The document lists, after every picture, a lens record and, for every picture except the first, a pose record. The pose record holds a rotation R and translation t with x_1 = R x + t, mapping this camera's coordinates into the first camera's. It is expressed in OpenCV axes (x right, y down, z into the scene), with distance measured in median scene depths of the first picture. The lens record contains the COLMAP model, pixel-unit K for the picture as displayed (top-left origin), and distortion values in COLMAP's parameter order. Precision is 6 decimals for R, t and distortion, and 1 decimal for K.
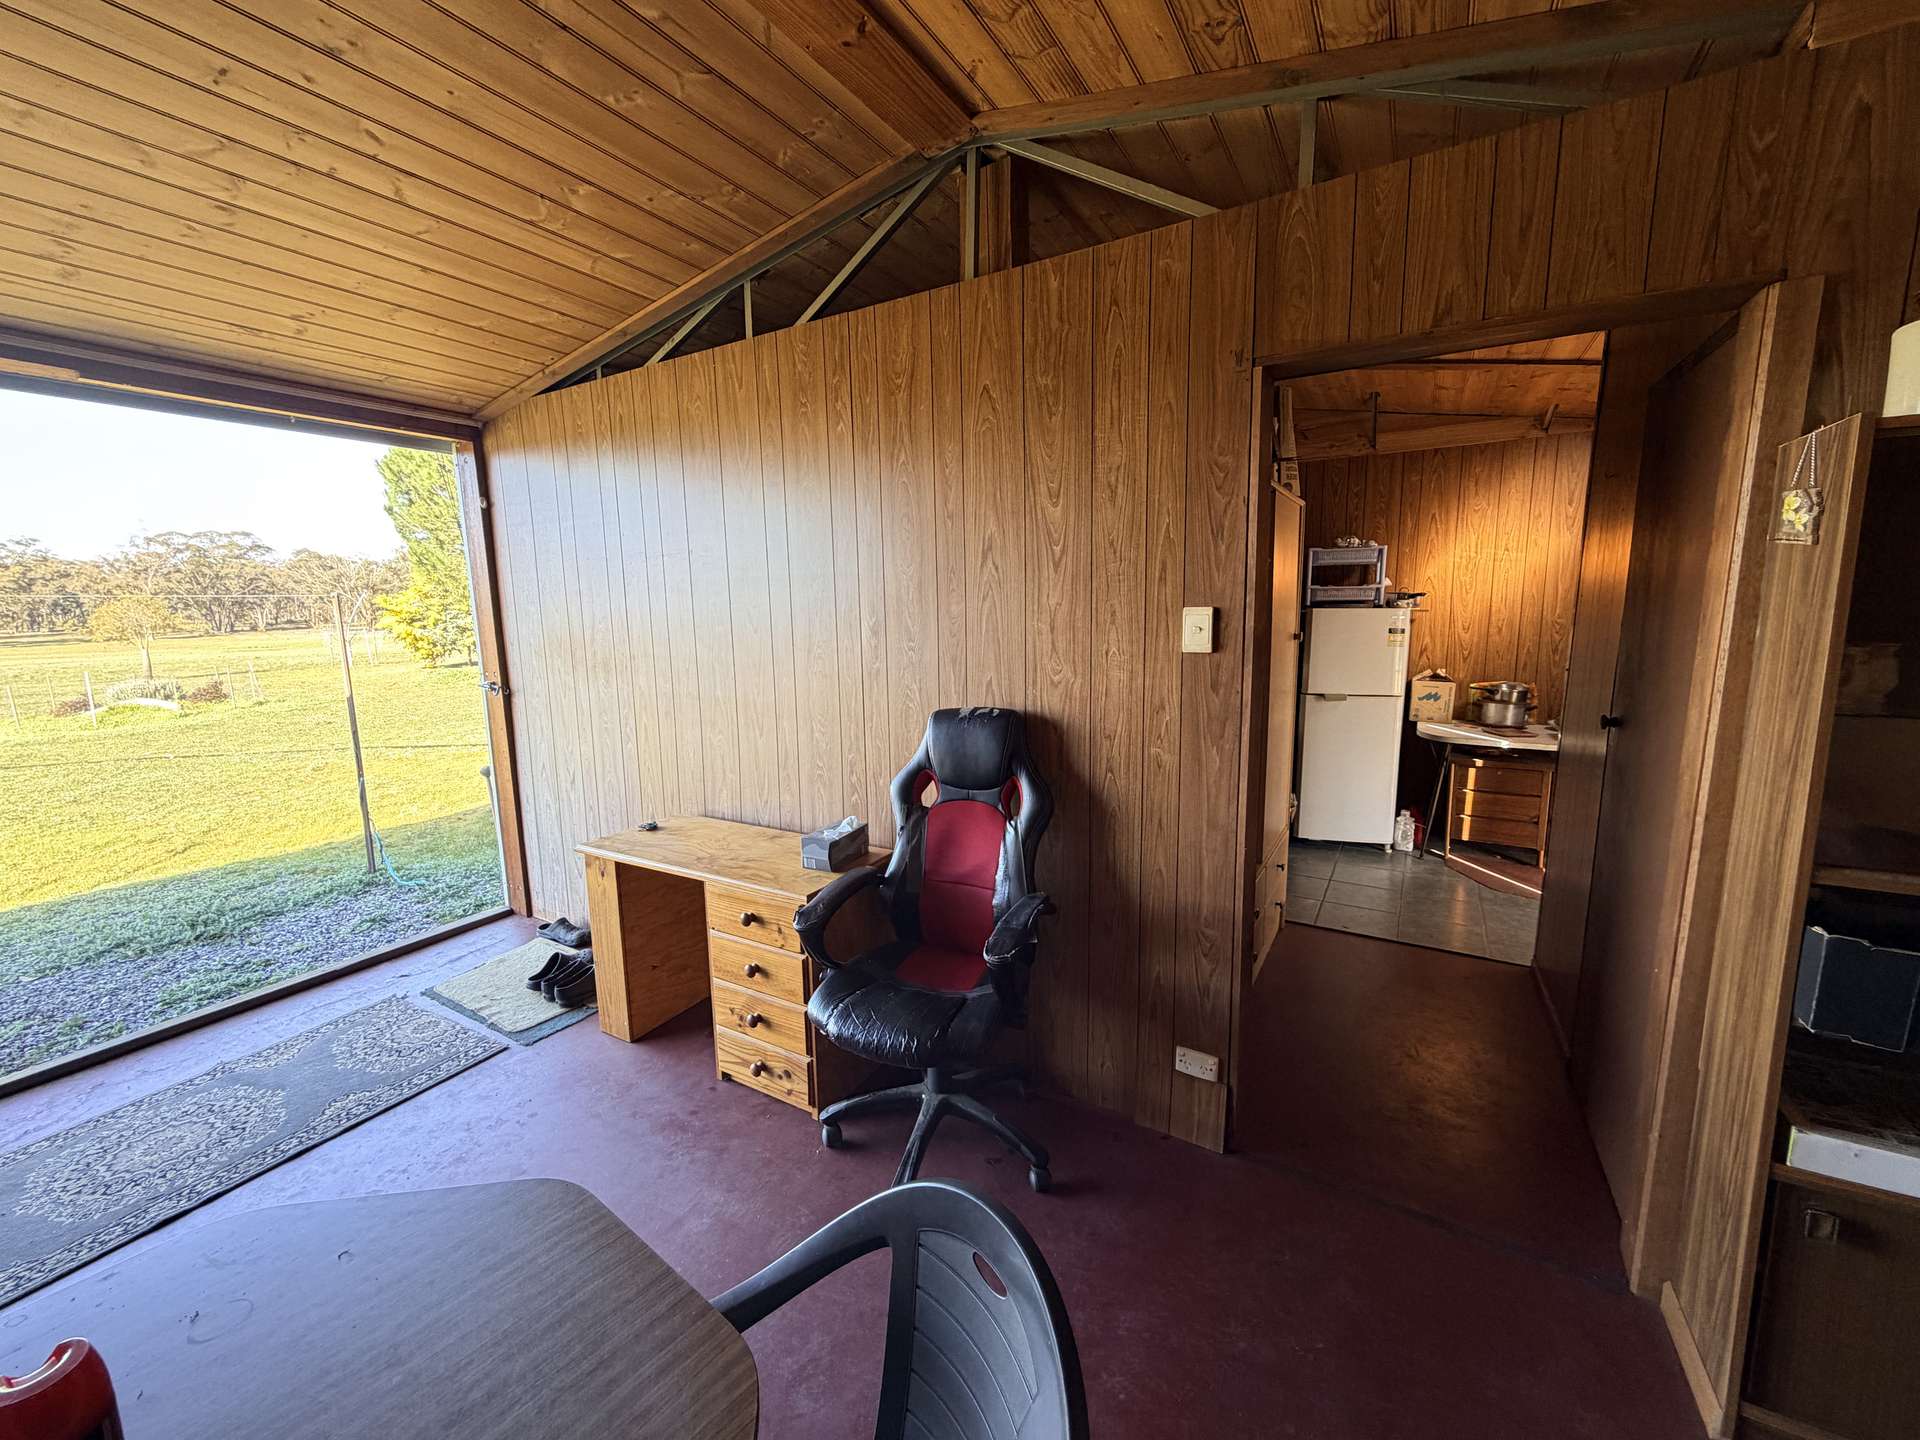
lens RADIAL K [[764.6, 0, 955.5], [0, 764.6, 715.8], [0, 0, 1]] dist [-0.001051, 0.000108]
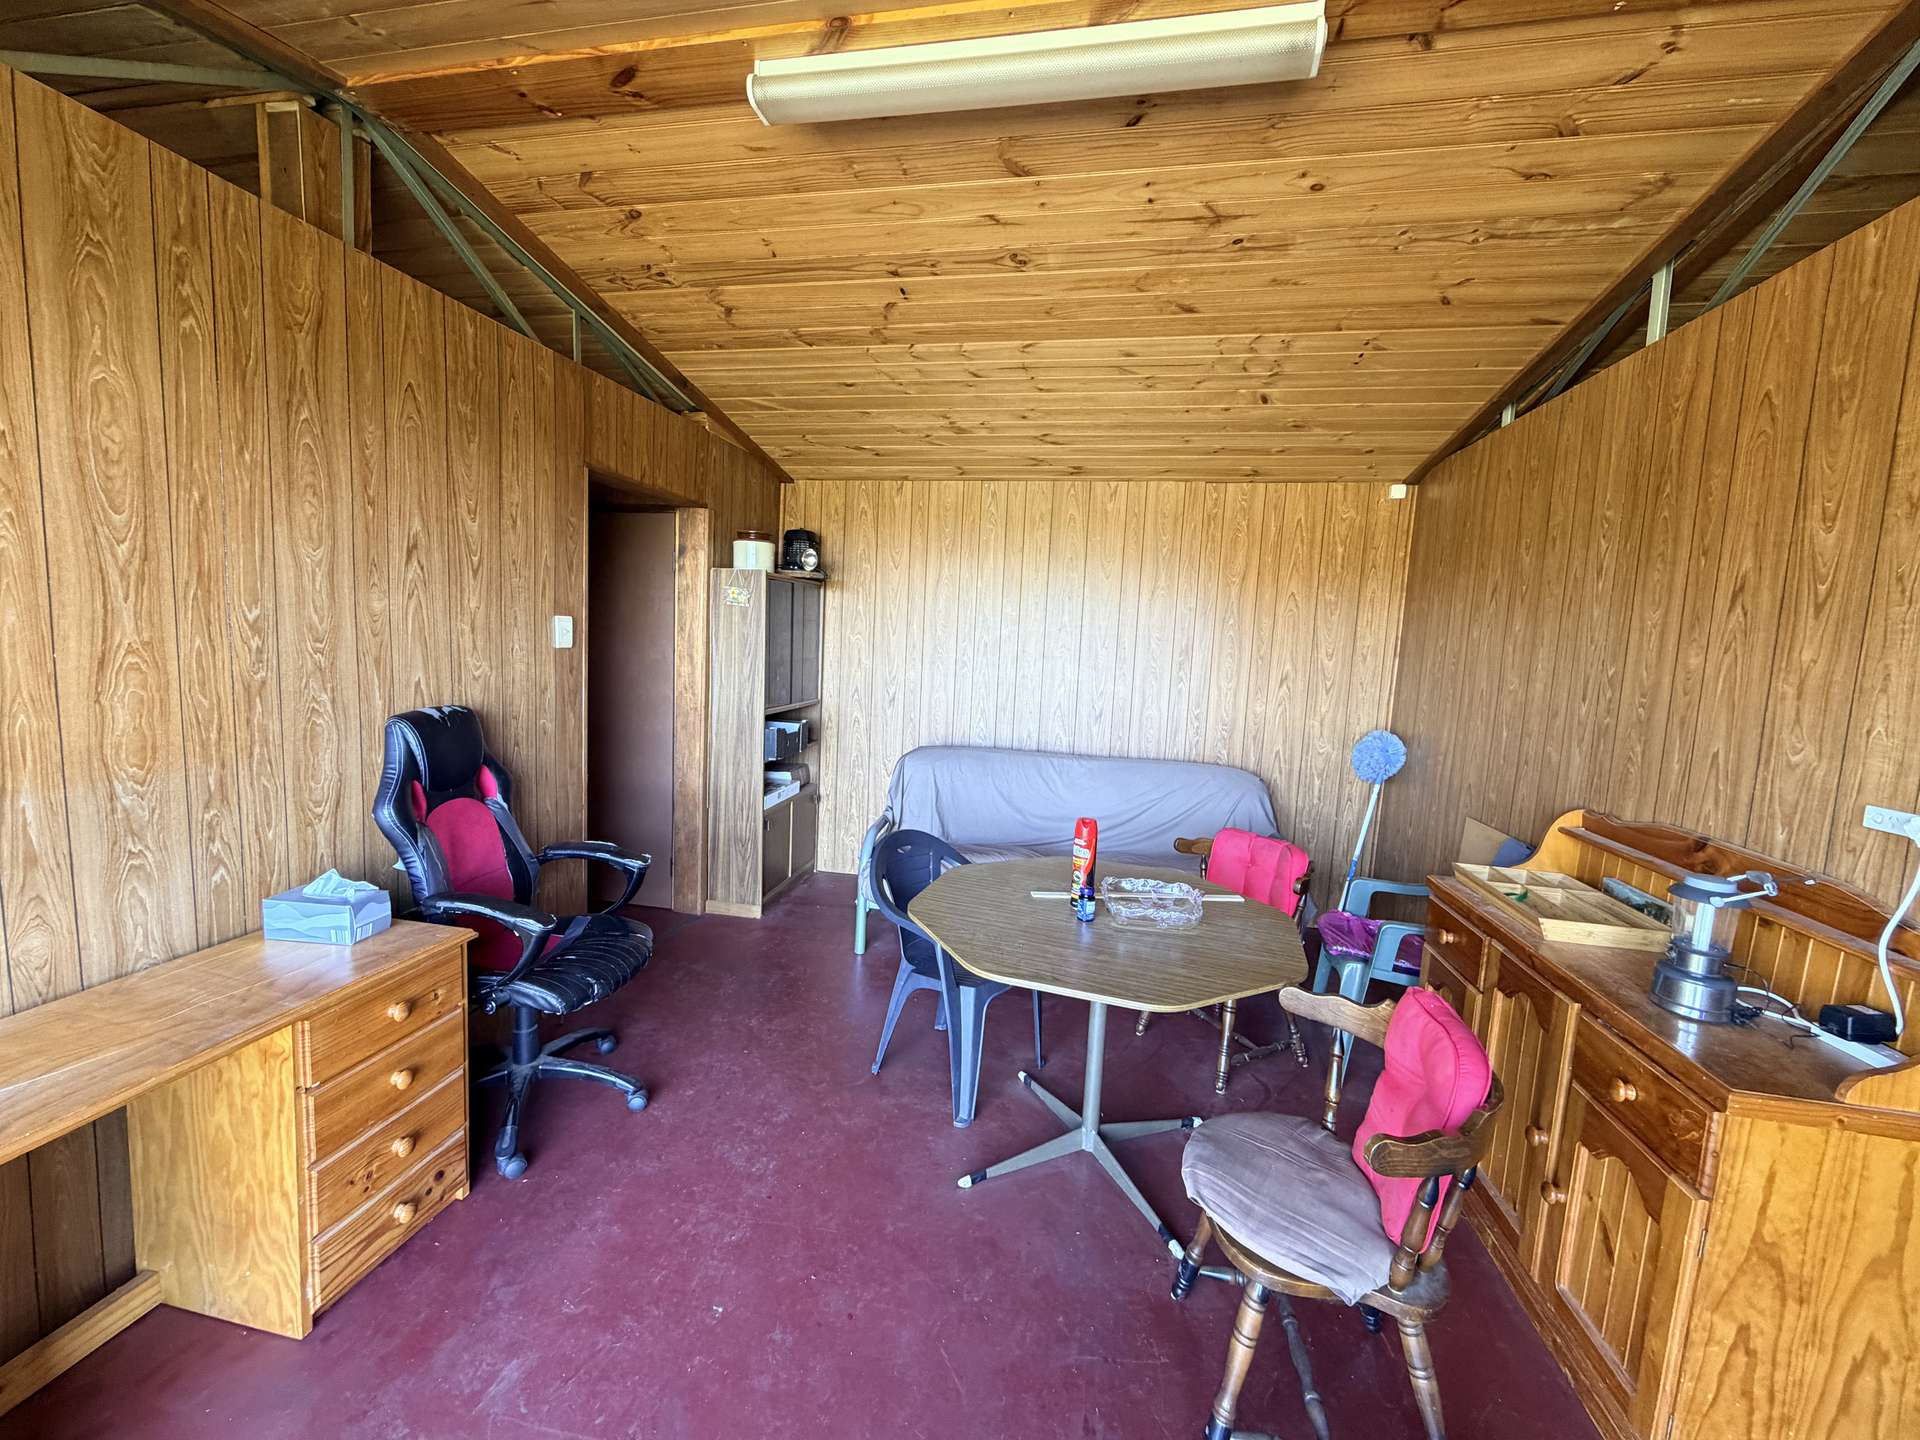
lens RADIAL K [[764.6, 0, 955.5], [0, 764.6, 715.8], [0, 0, 1]] dist [-0.001051, 0.000108]
pose [[-0.336736, -0.095405, 0.936753, -1.147320], [0.097876, 0.985918, 0.135596, -0.069985], [-0.936498, 0.137346, -0.322656, 0.701876]]
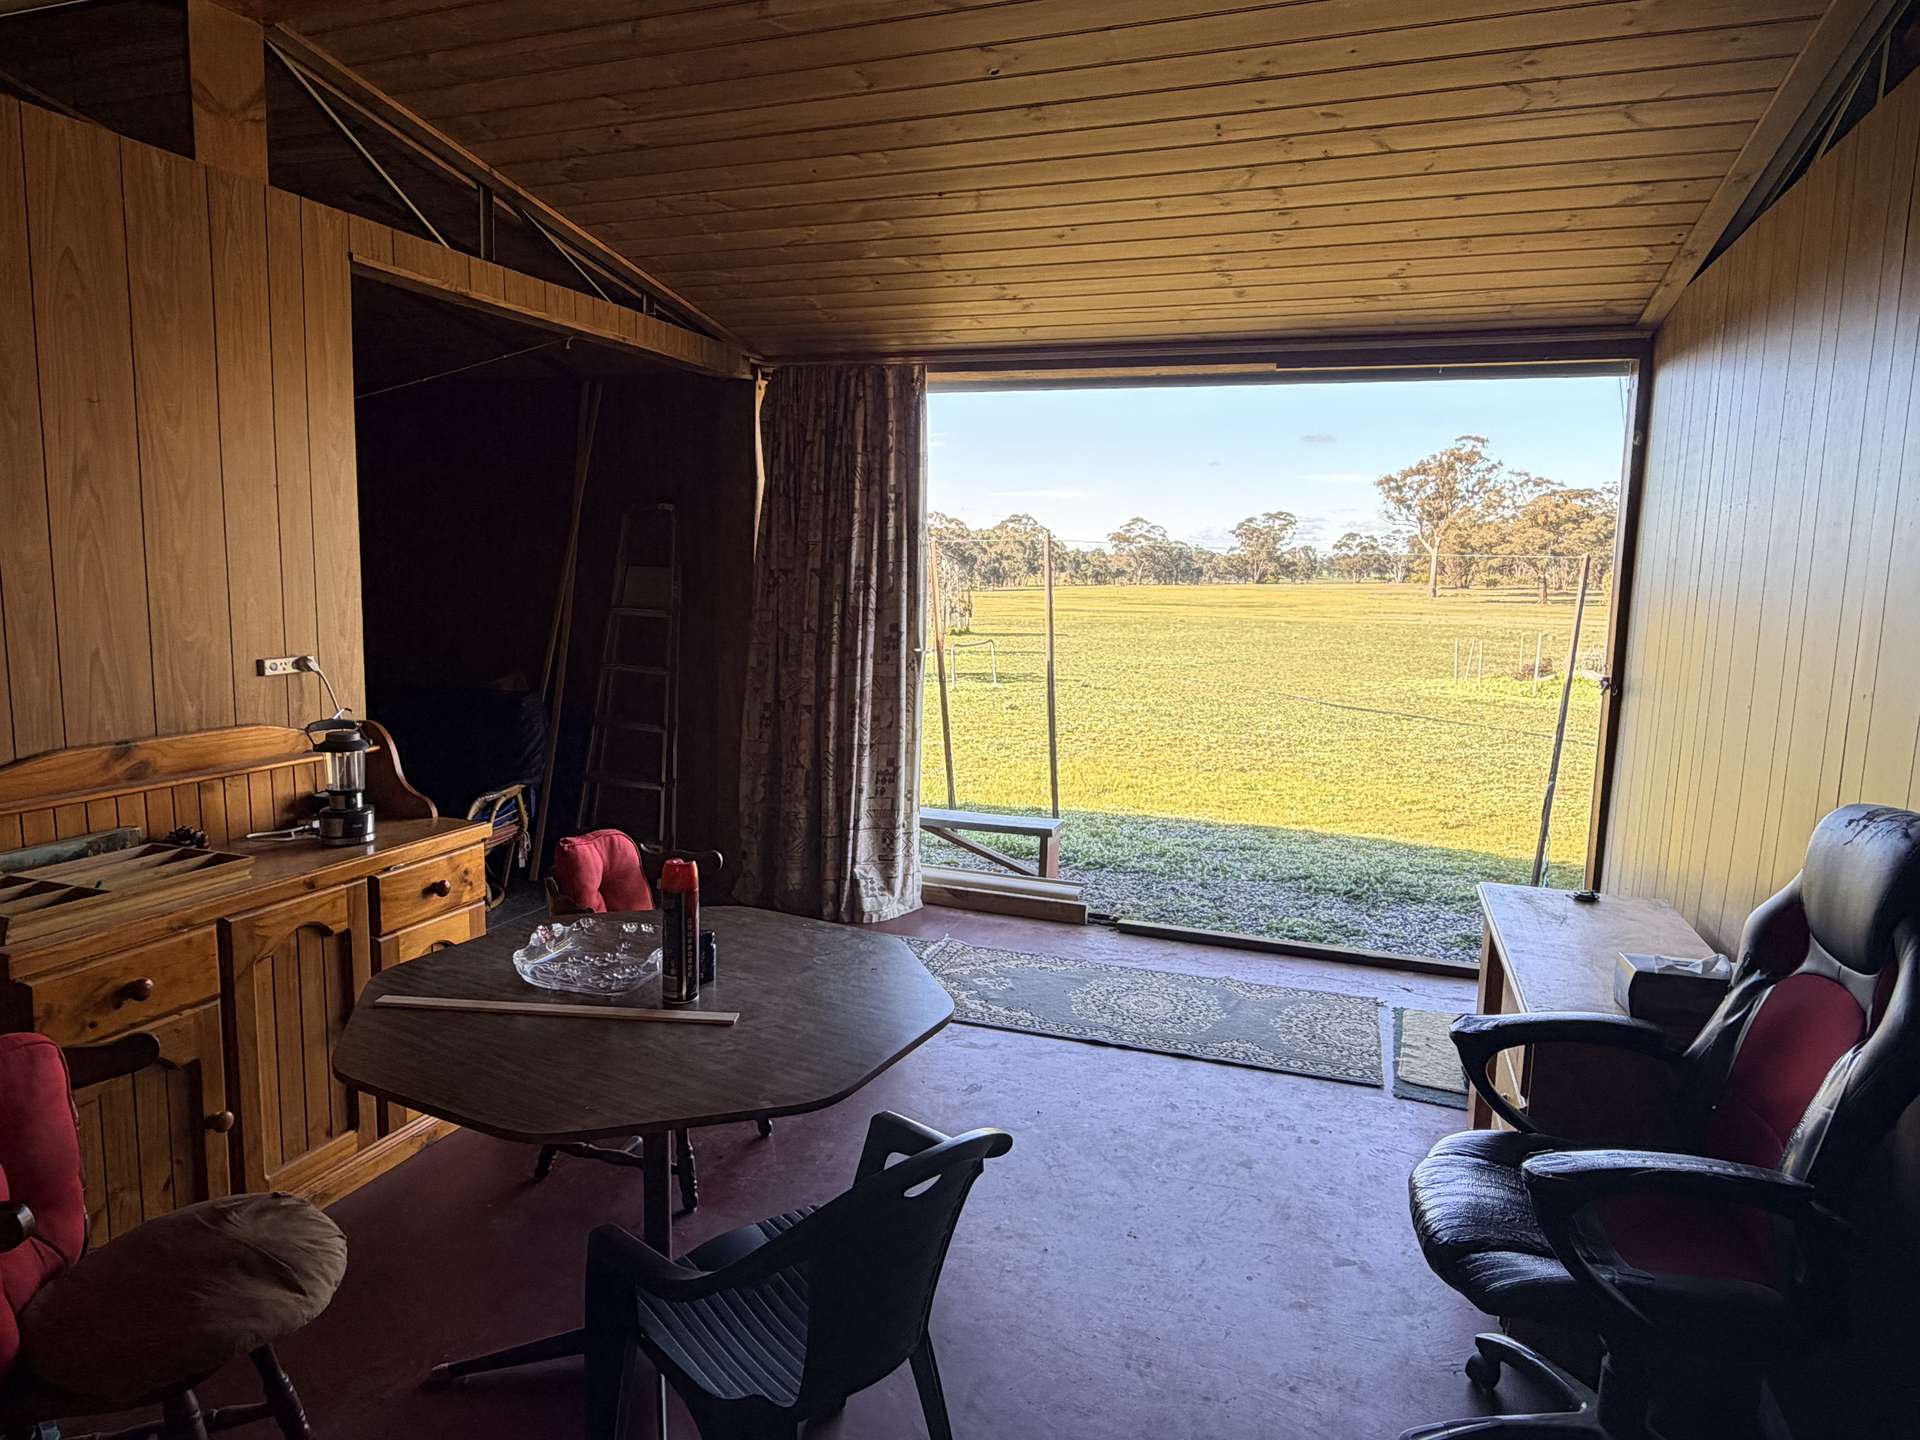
lens RADIAL K [[1194.3, 0, 960.0], [0, 1194.3, 720.0], [0, 0, 1]] dist [0.002201, 0.001736]
pose [[0.186024, 0.152271, -0.970674, 0.675591], [-0.171394, 0.977800, 0.120542, -0.058276], [0.967481, 0.143944, 0.207993, 0.246058]]
